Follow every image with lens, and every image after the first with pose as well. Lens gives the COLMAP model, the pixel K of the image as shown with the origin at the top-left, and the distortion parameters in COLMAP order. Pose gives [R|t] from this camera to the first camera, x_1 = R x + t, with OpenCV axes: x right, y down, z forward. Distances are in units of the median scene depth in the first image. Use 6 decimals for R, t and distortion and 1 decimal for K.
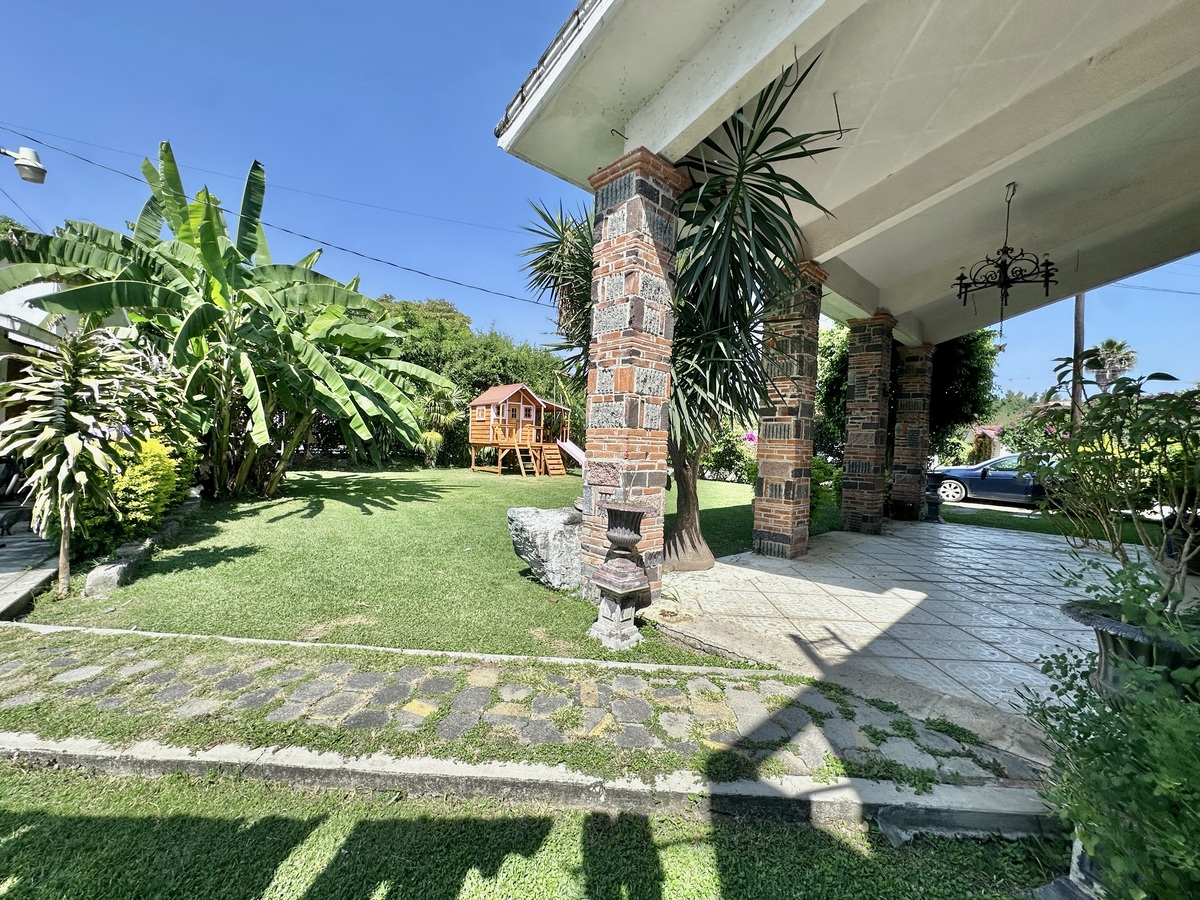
lens RADIAL K [[479.9, 0, 598.7], [0, 479.9, 450.9], [0, 0, 1]] dist [-0.006650, 0.000527]
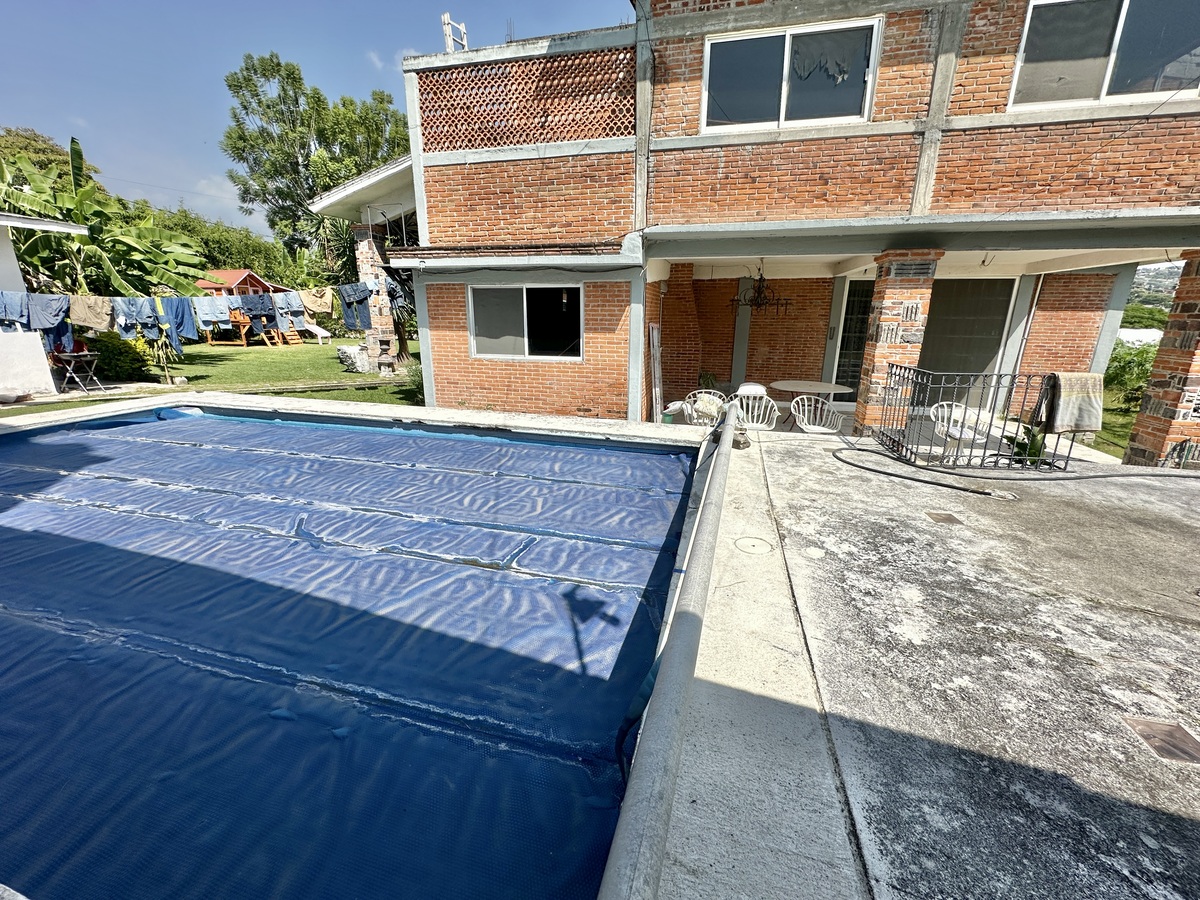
lens RADIAL K [[479.9, 0, 598.7], [0, 479.9, 450.9], [0, 0, 1]] dist [-0.006650, 0.000527]
pose [[0.840925, -0.179844, 0.510393, -0.441827], [0.035761, 0.959568, 0.279197, -0.020454], [-0.539968, -0.216532, 0.813356, -2.274472]]
